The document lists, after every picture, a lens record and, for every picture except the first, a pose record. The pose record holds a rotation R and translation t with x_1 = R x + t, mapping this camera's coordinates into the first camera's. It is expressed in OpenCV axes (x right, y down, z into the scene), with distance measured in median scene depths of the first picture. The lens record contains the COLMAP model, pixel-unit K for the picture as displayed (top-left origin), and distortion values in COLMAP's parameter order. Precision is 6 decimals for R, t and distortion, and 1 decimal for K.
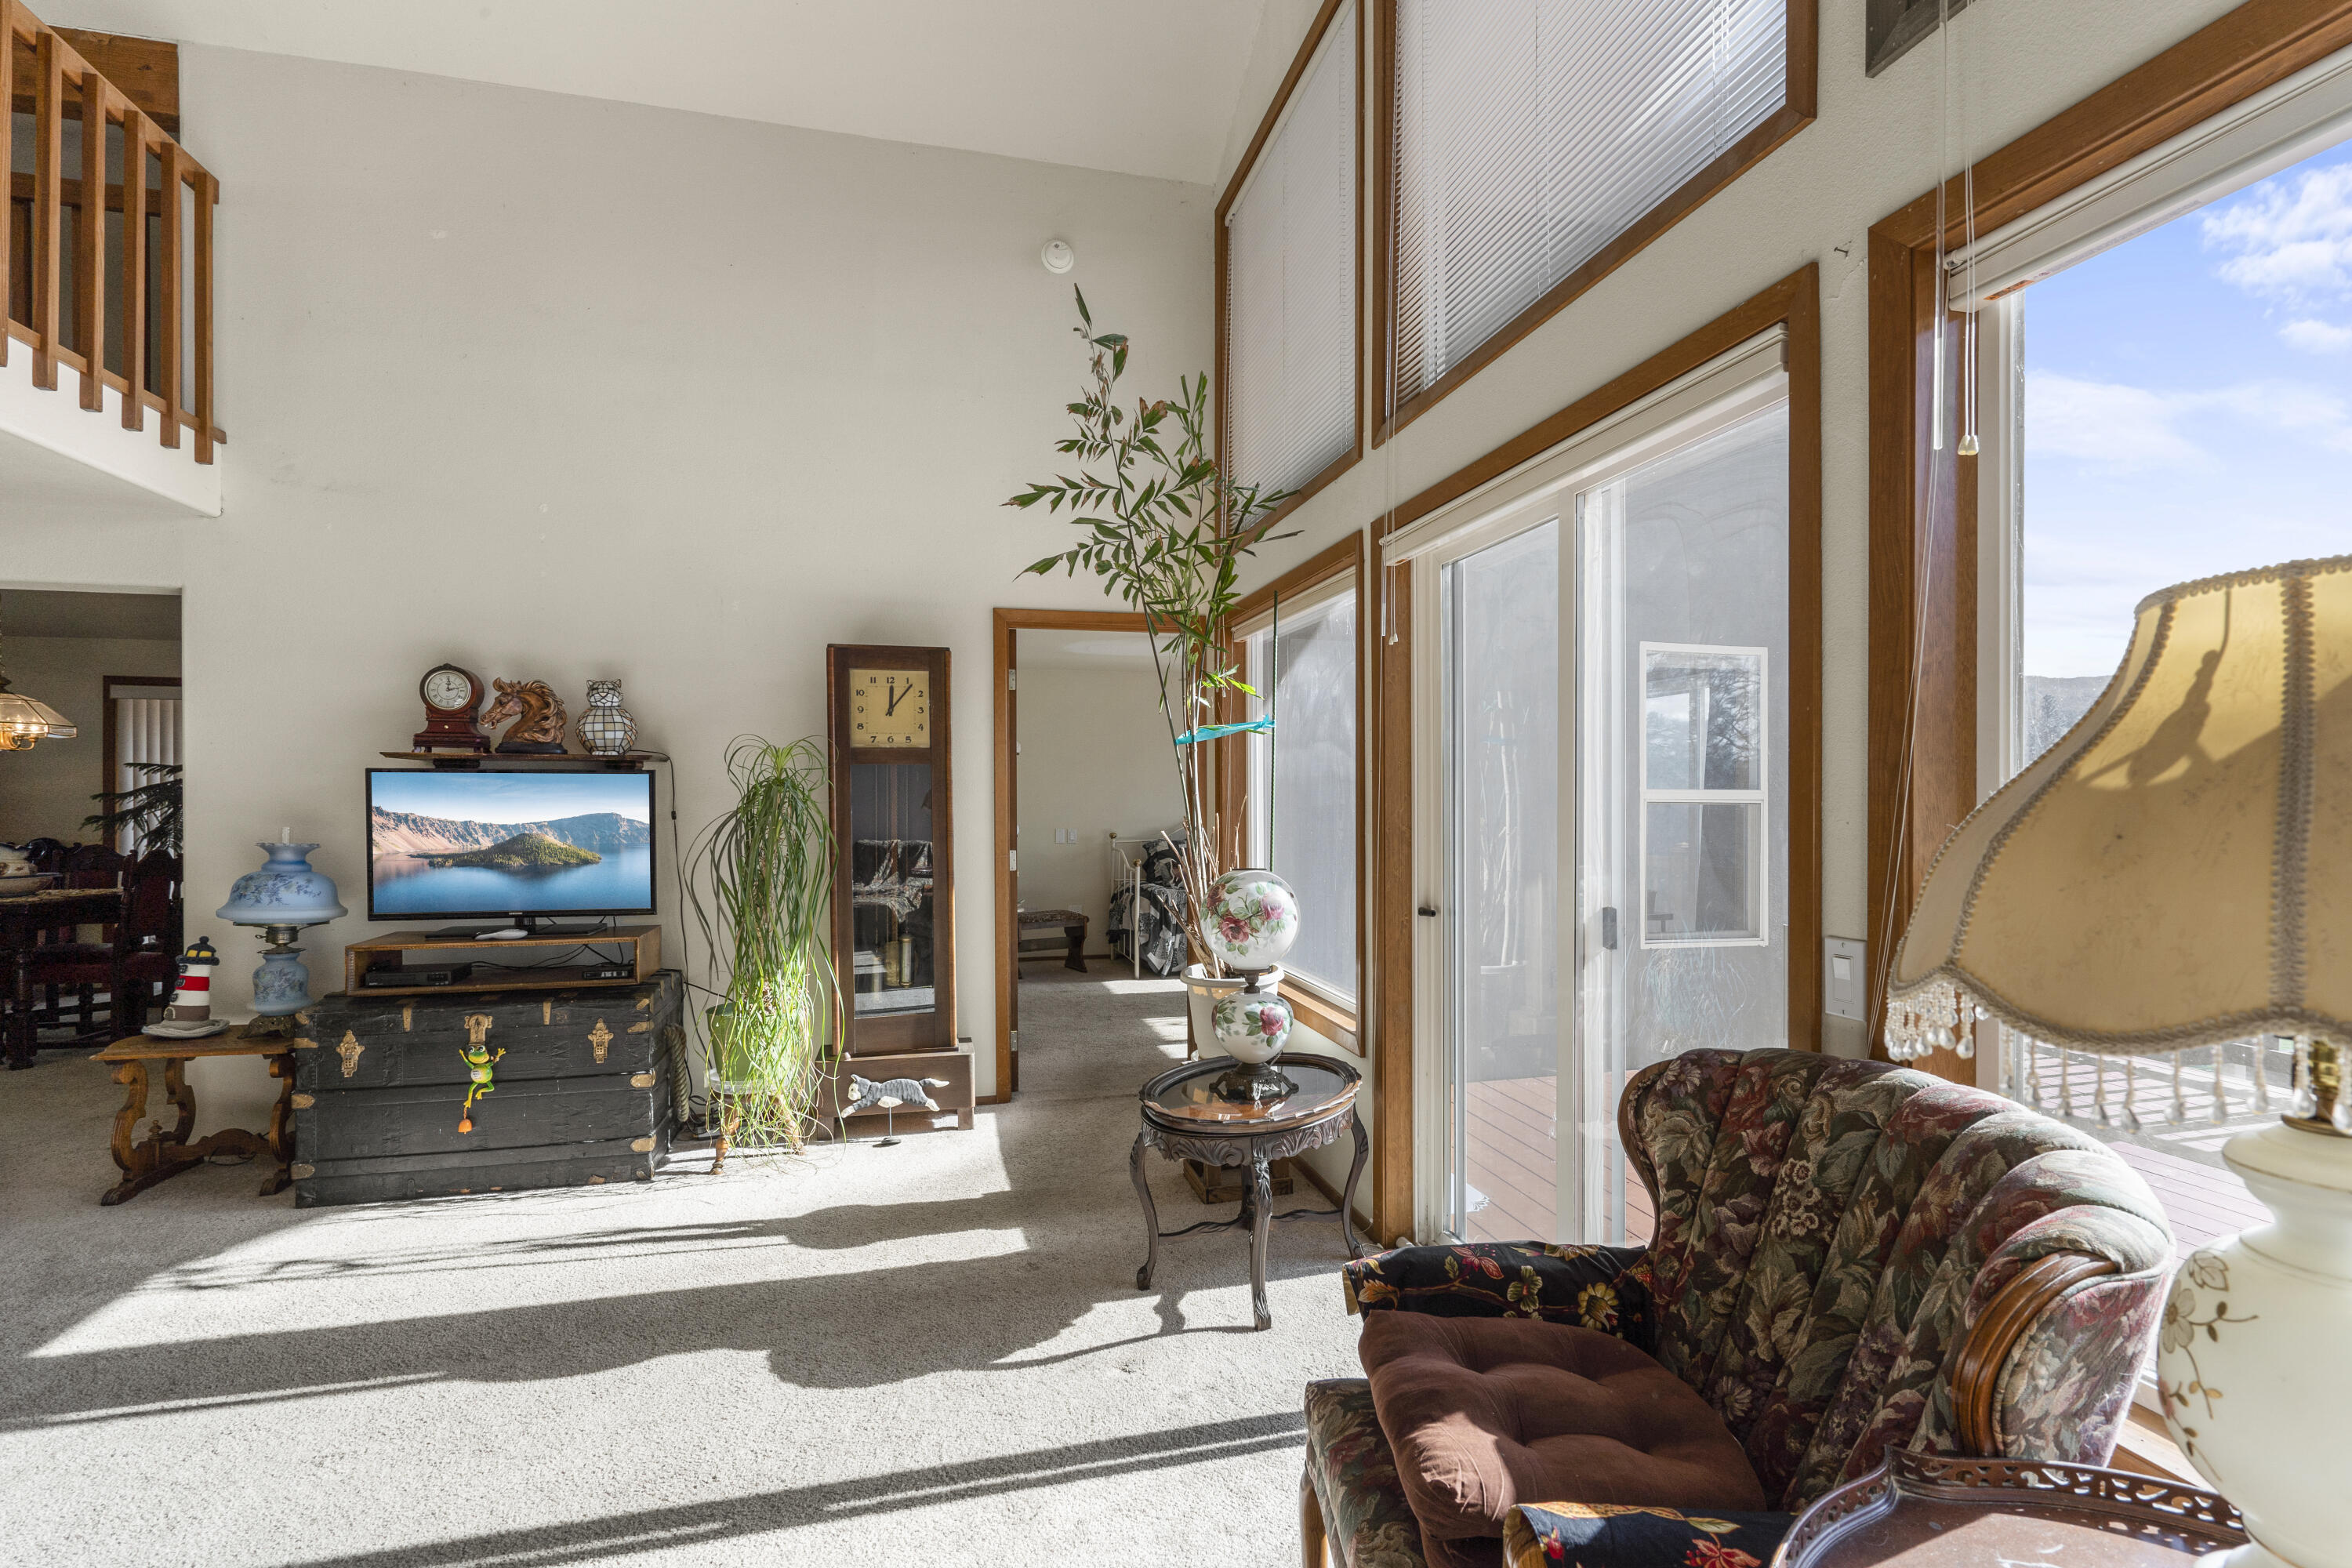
lens RADIAL K [[1084.3, 0, 1180.6], [0, 1084.3, 803.8], [0, 0, 1]] dist [-0.000486, 0.000074]
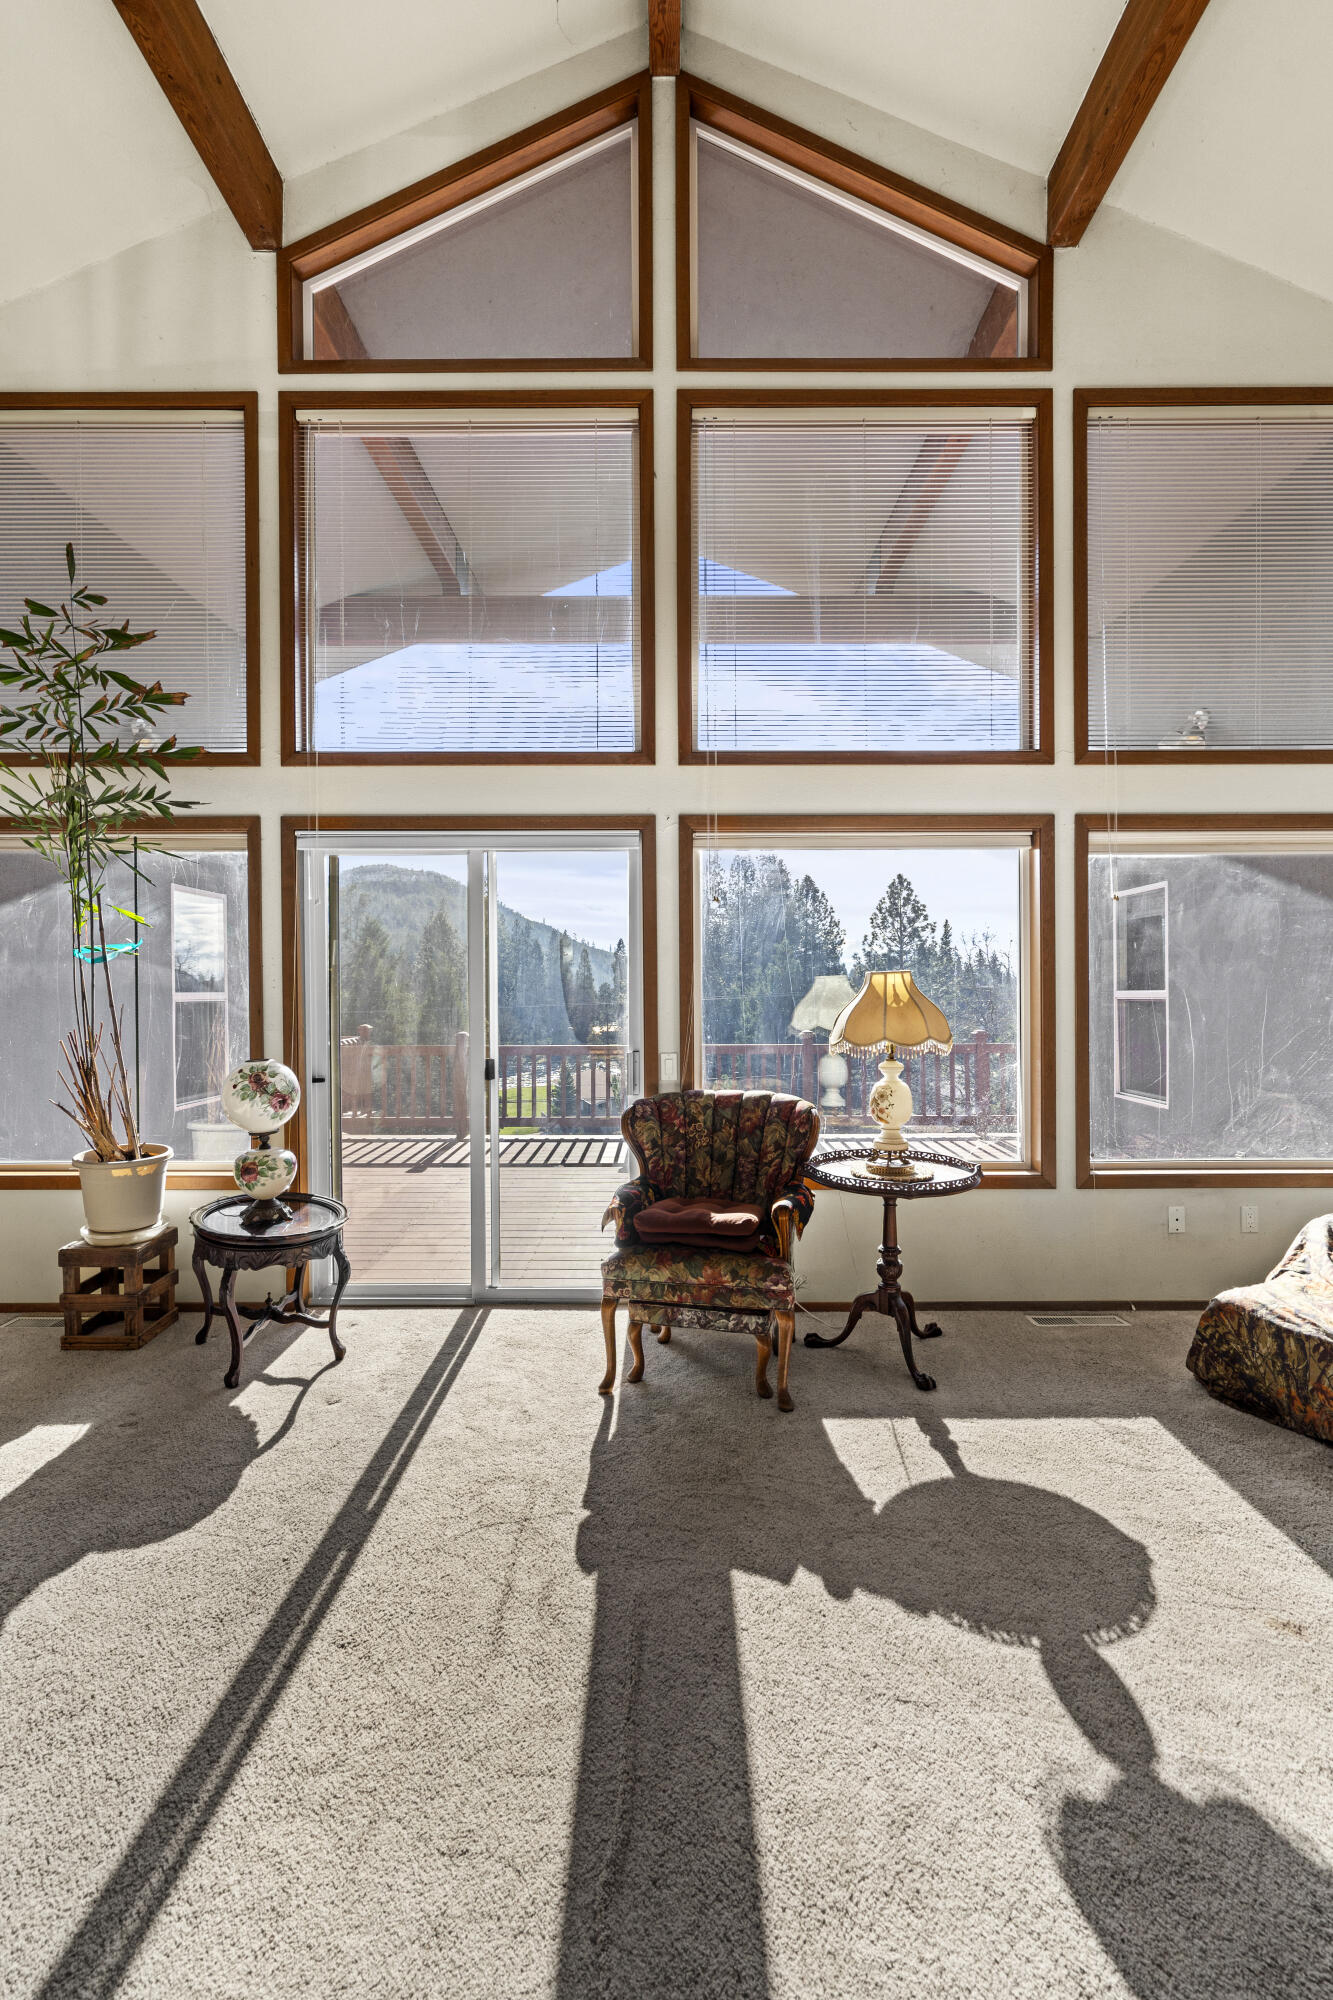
lens RADIAL K [[923.8, 0, 674.3], [0, 923.8, 990.0], [0, 0, 1]] dist [-0.003257, -0.000079]
pose [[0.241741, -0.006237, 0.970321, -1.418014], [0.009377, 0.999948, 0.004091, -0.043590], [-0.970295, 0.008110, 0.241787, 0.303578]]
